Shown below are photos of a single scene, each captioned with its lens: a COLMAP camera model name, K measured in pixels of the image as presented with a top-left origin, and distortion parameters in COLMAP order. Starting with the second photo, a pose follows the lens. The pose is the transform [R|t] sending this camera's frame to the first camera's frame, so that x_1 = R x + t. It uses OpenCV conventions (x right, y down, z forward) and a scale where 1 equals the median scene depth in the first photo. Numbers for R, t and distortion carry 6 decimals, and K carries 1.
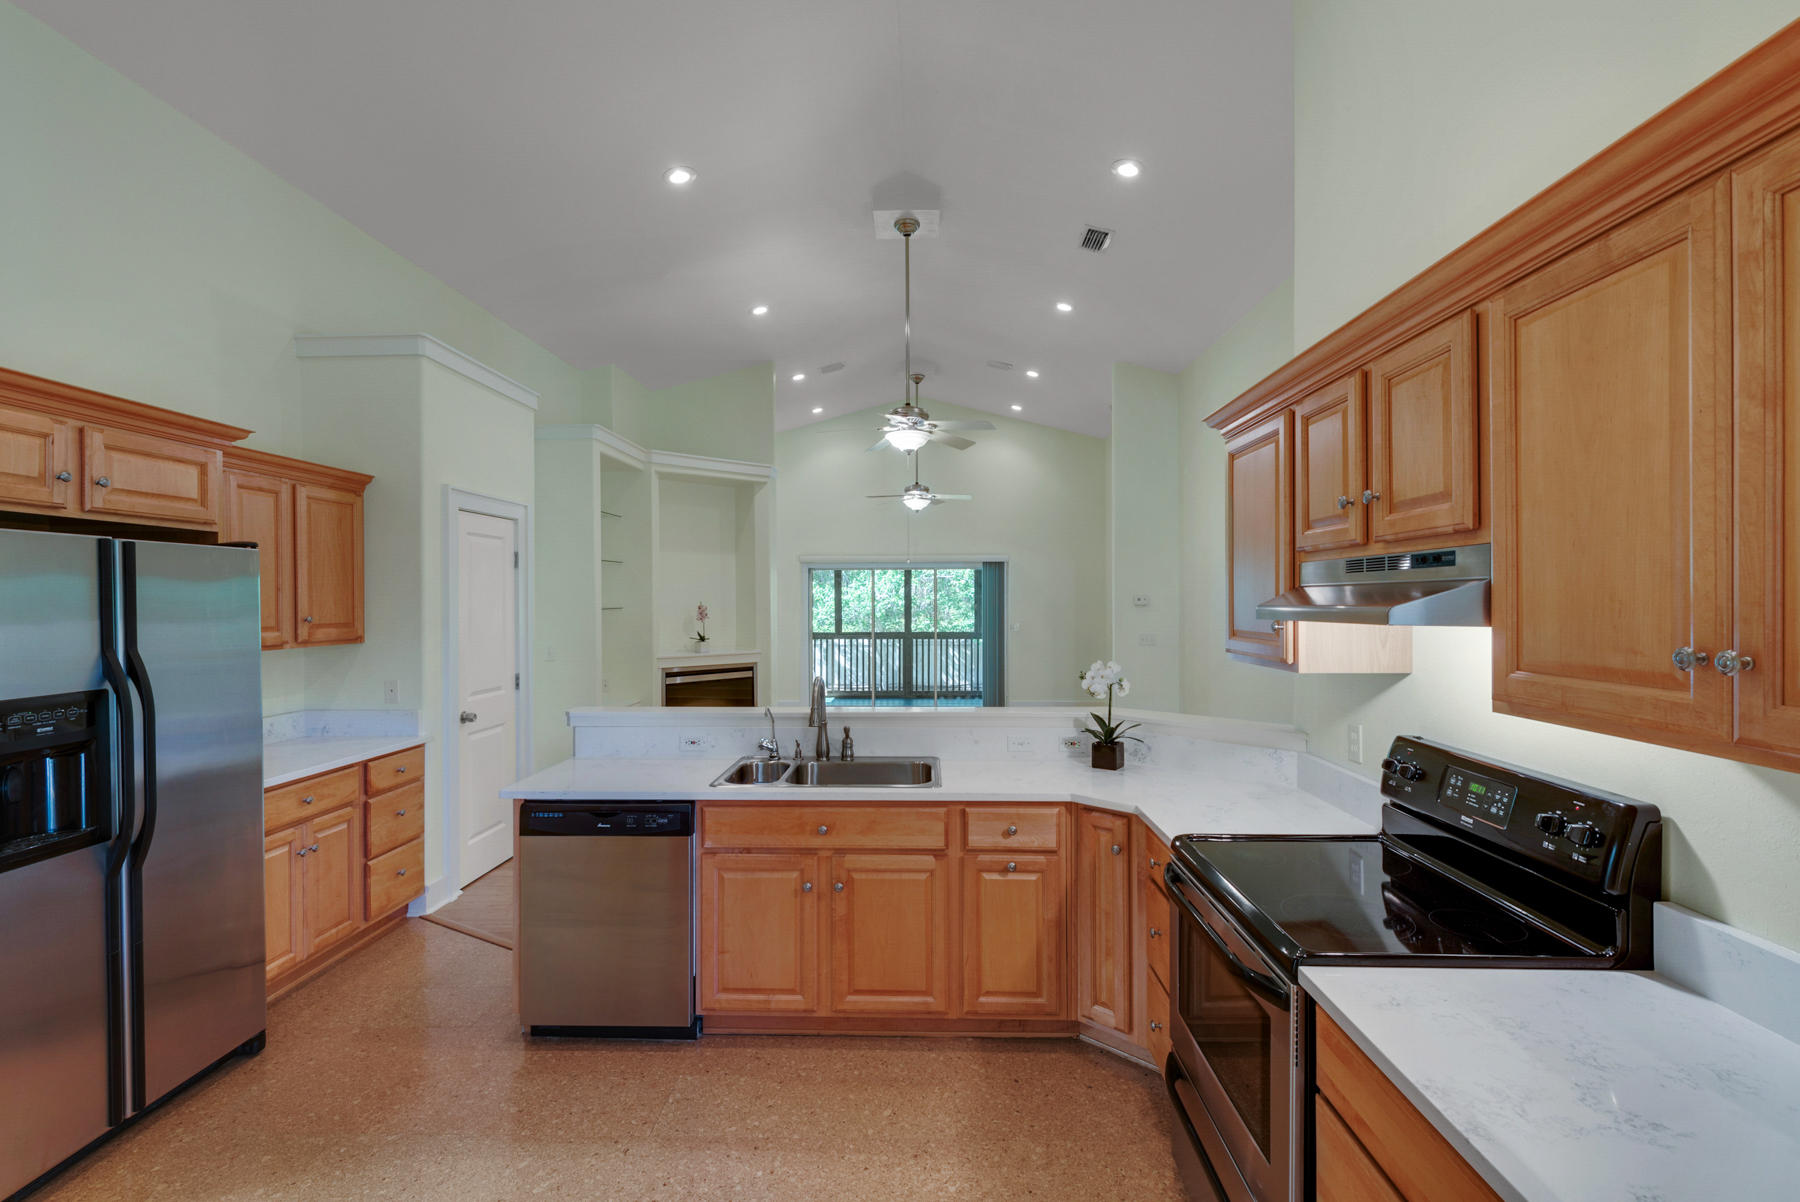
lens RADIAL K [[807.5, 0, 898.7], [0, 807.5, 603.3], [0, 0, 1]] dist [0.008182, -0.002735]
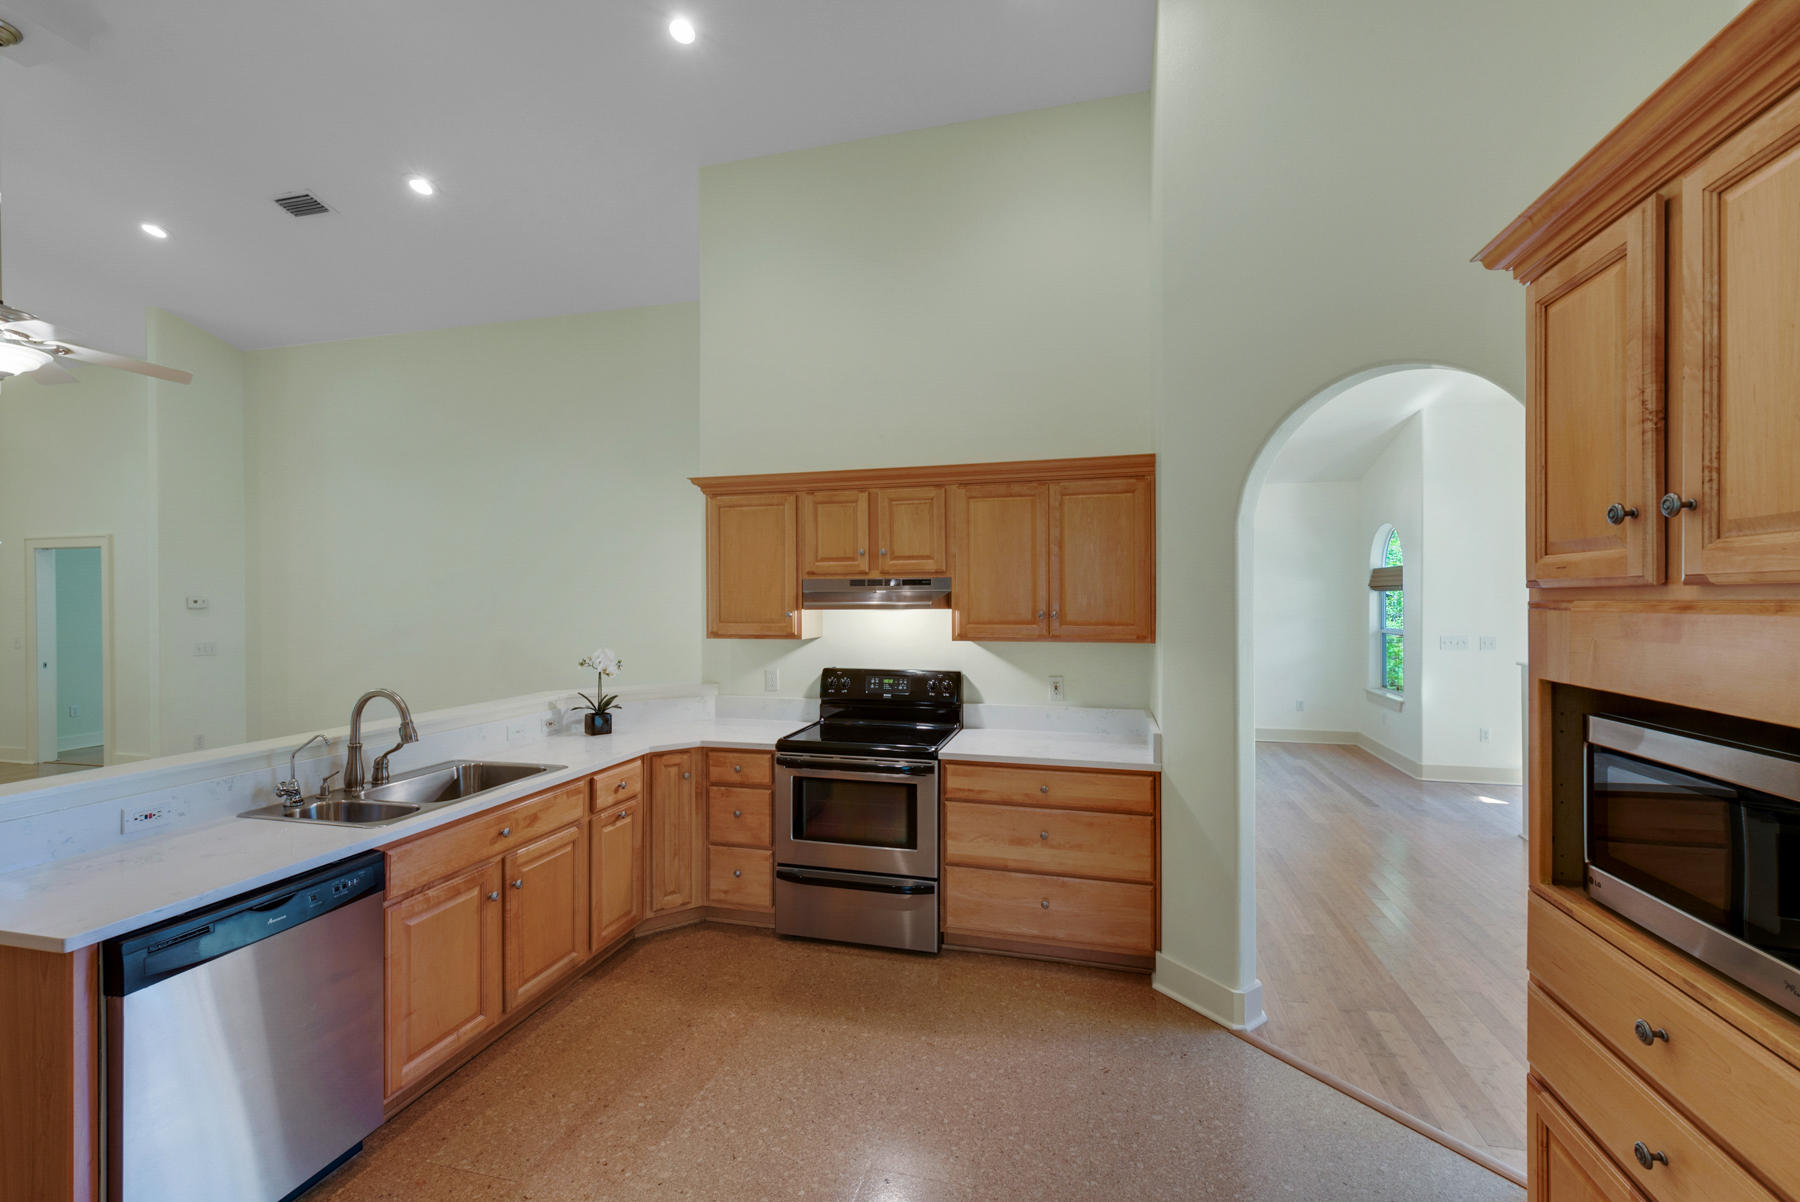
lens RADIAL K [[745.6, 0, 903.4], [0, 745.6, 598.2], [0, 0, 1]] dist [0.004284, -0.001301]
pose [[0.226673, -0.000811, 0.973971, -0.867164], [0.008014, 0.999967, -0.001032, -0.002705], [-0.973938, 0.008040, 0.226672, 0.310685]]
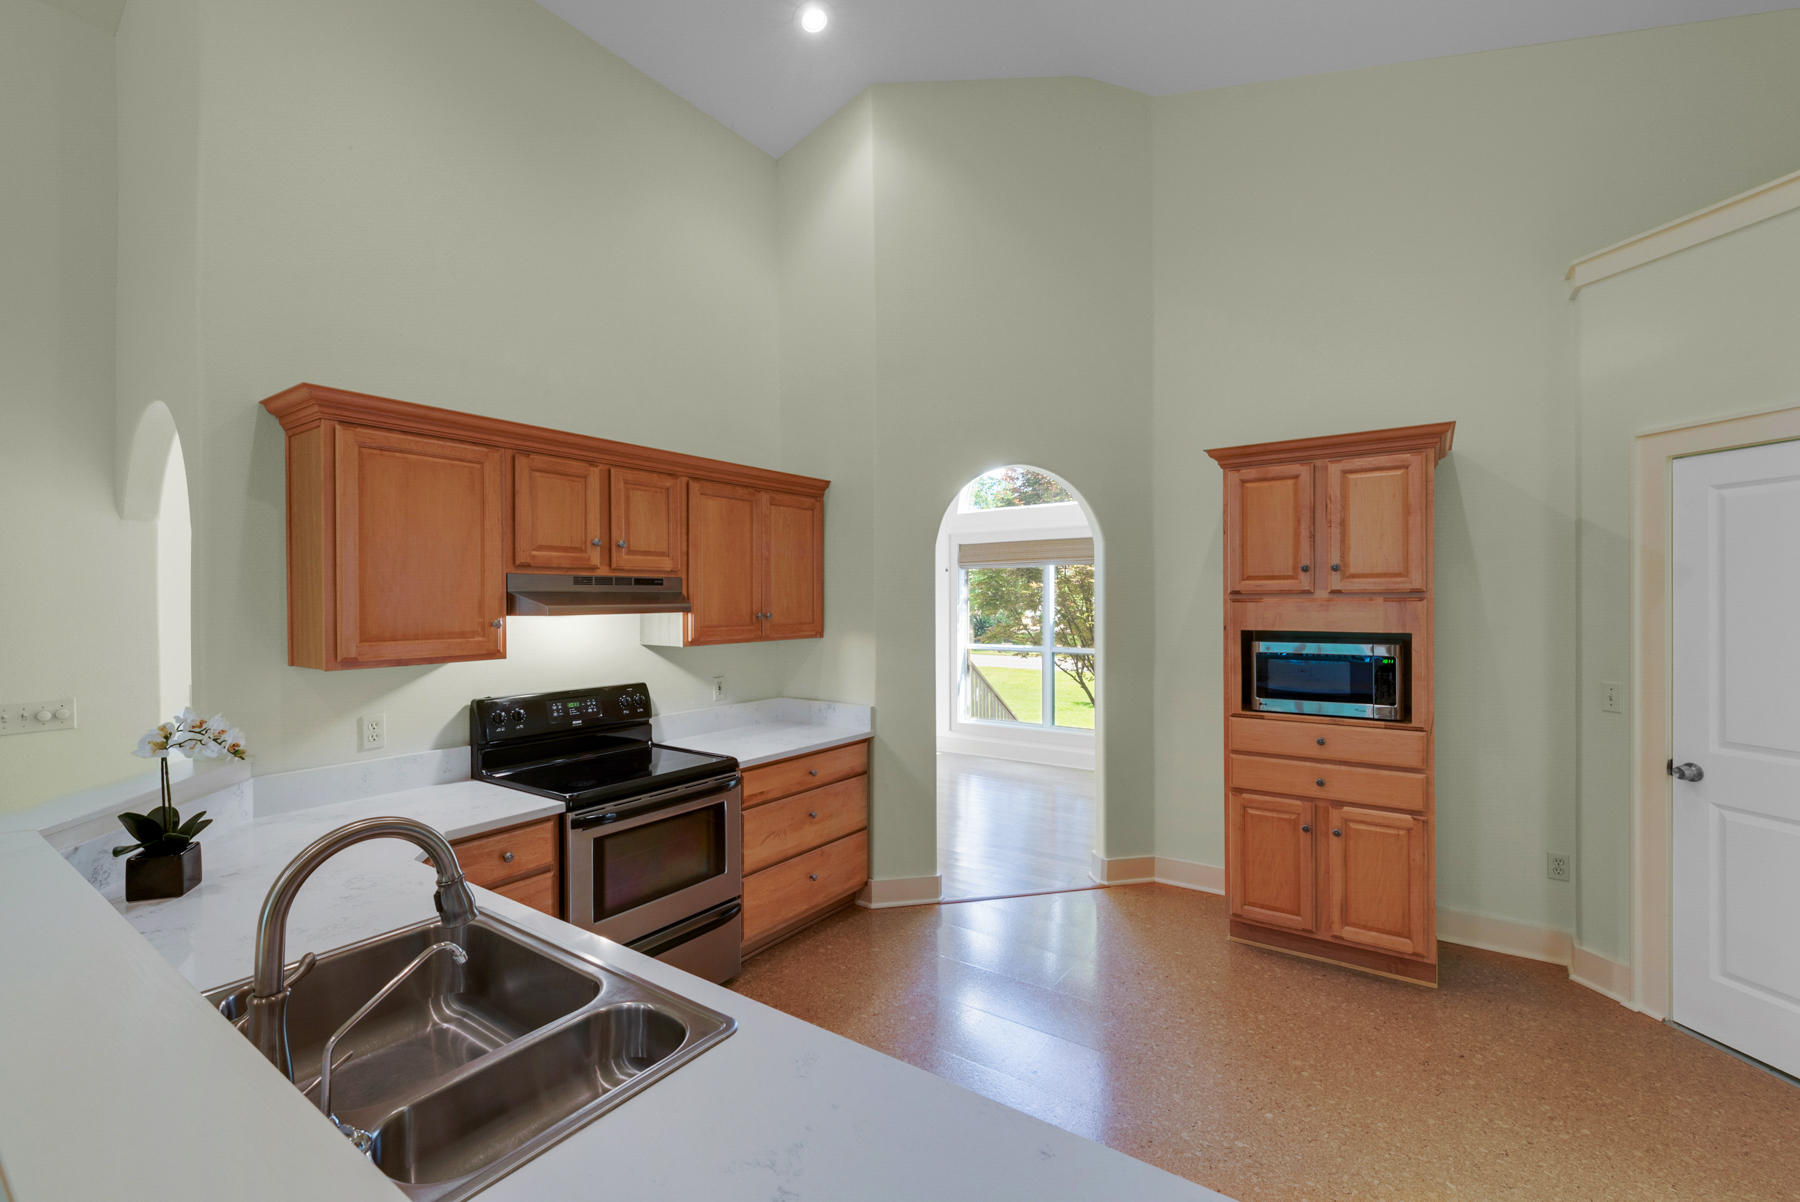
lens RADIAL K [[807.5, 0, 832.2], [0, 807.5, 606.9], [0, 0, 1]] dist [0.008182, -0.002735]
pose [[-0.825200, 0.001450, 0.564838, -0.519543], [0.009626, 0.999888, 0.011496, -0.005311], [-0.564758, 0.014924, -0.825121, 1.412542]]
